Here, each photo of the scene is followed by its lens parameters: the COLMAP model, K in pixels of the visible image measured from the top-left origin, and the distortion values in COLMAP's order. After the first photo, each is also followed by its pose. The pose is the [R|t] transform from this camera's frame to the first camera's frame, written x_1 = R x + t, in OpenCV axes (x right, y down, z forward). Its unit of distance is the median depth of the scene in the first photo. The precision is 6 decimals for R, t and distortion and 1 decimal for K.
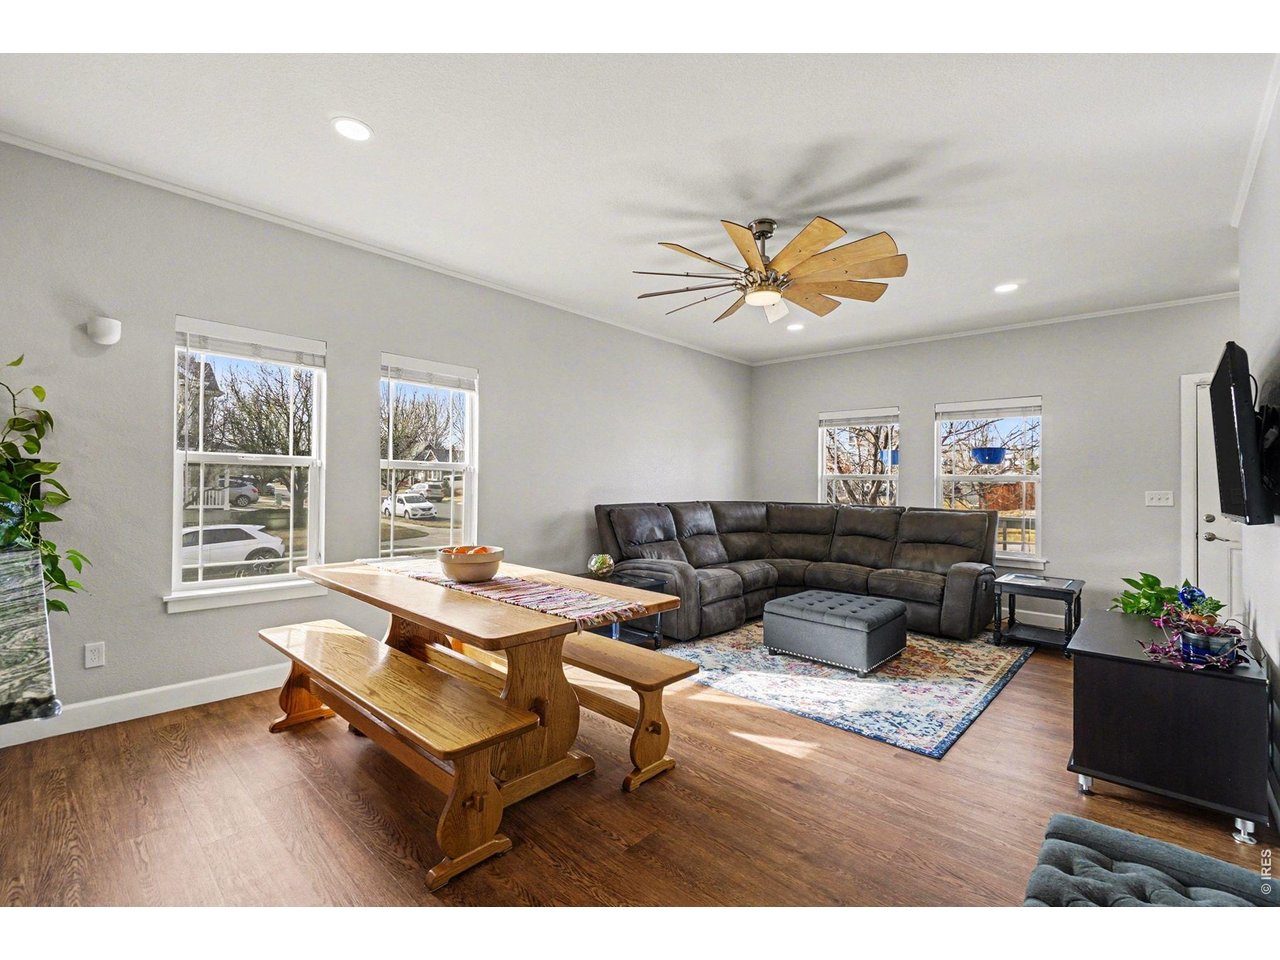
lens RADIAL K [[571.1, 0, 628.6], [0, 571.1, 473.3], [0, 0, 1]] dist [-0.010234, 0.001444]
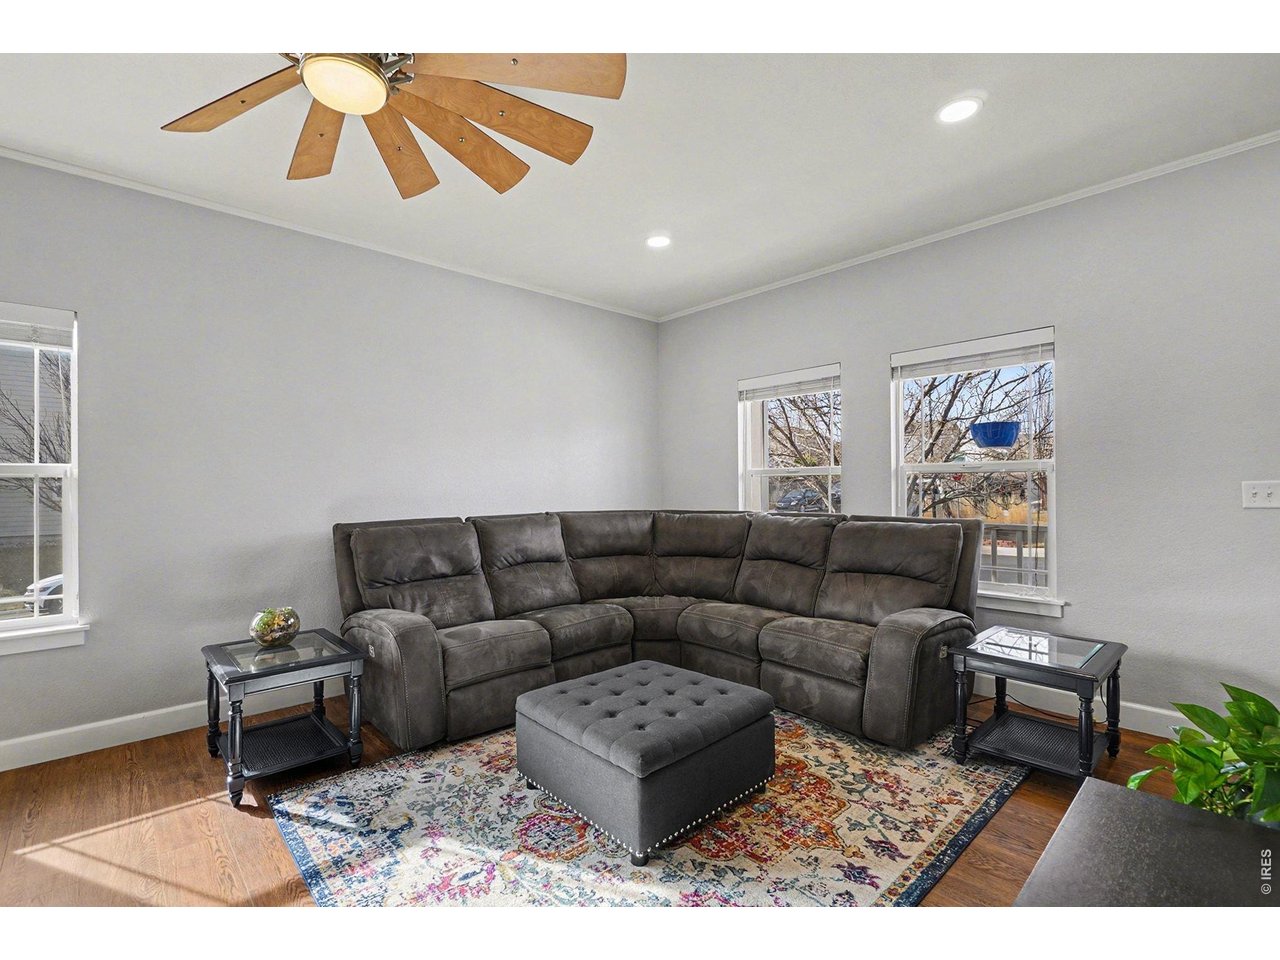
lens RADIAL K [[571.1, 0, 649.0], [0, 571.1, 487.4], [0, 0, 1]] dist [-0.010234, 0.001444]
pose [[0.997082, -0.024503, -0.072305, 0.319501], [0.025745, 0.999536, 0.016291, 0.011713], [0.071872, -0.018105, 0.997250, 0.346616]]
